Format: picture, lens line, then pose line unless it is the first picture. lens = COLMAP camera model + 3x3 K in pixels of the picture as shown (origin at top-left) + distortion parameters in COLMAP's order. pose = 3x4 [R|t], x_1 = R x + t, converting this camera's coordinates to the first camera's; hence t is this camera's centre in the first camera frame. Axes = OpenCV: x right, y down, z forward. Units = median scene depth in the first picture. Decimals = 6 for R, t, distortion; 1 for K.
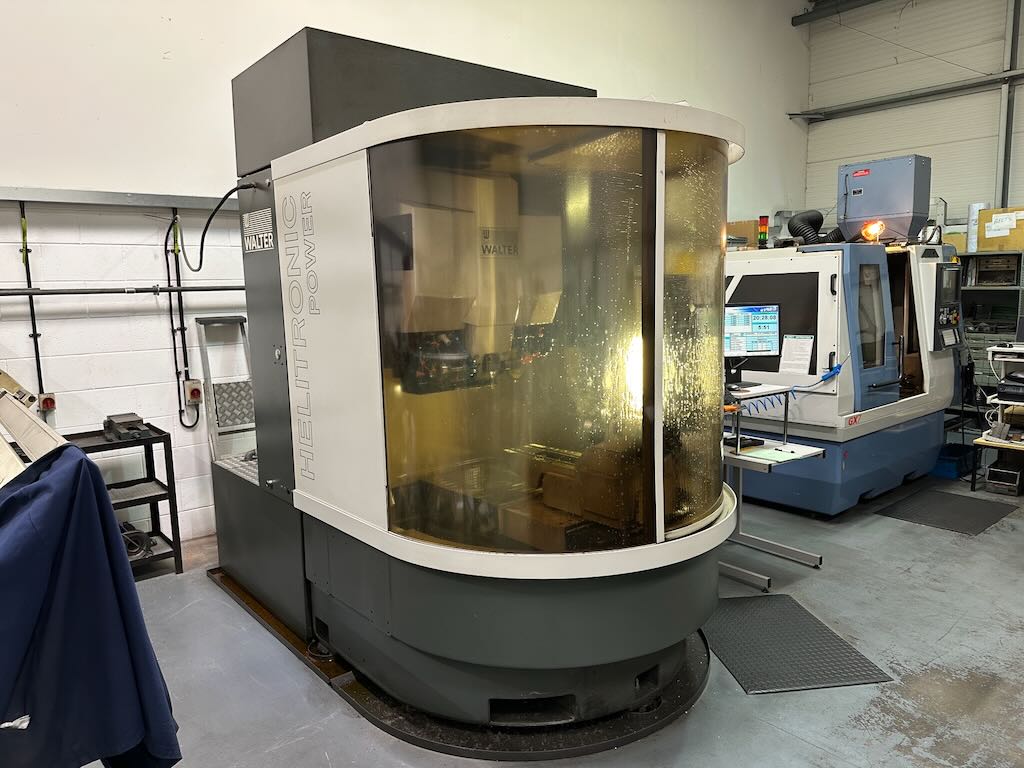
lens RADIAL K [[734.8, 0, 507.9], [0, 734.8, 384.3], [0, 0, 1]] dist [0.087348, -0.143054]
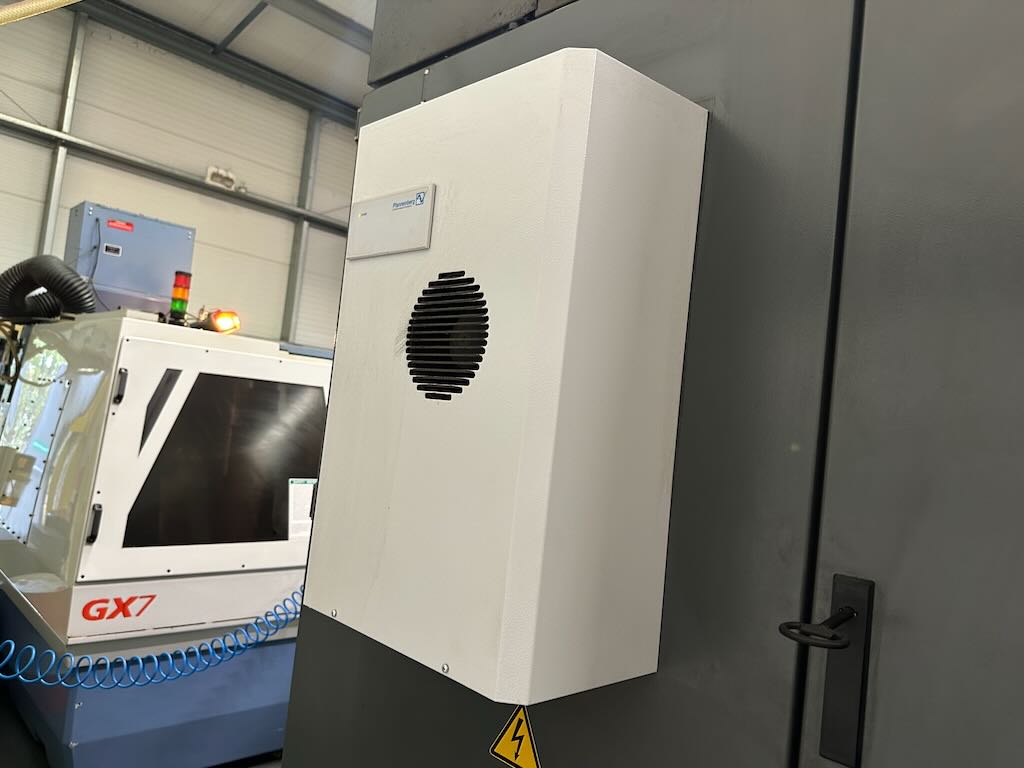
lens RADIAL K [[741.6, 0, 498.0], [0, 741.6, 380.3], [0, 0, 1]] dist [0.056617, -0.075442]
pose [[-0.075756, 0.078259, 0.994051, -0.426163], [0.020803, 0.996822, -0.076892, -0.151630], [-0.996909, 0.014854, -0.077144, 1.332275]]
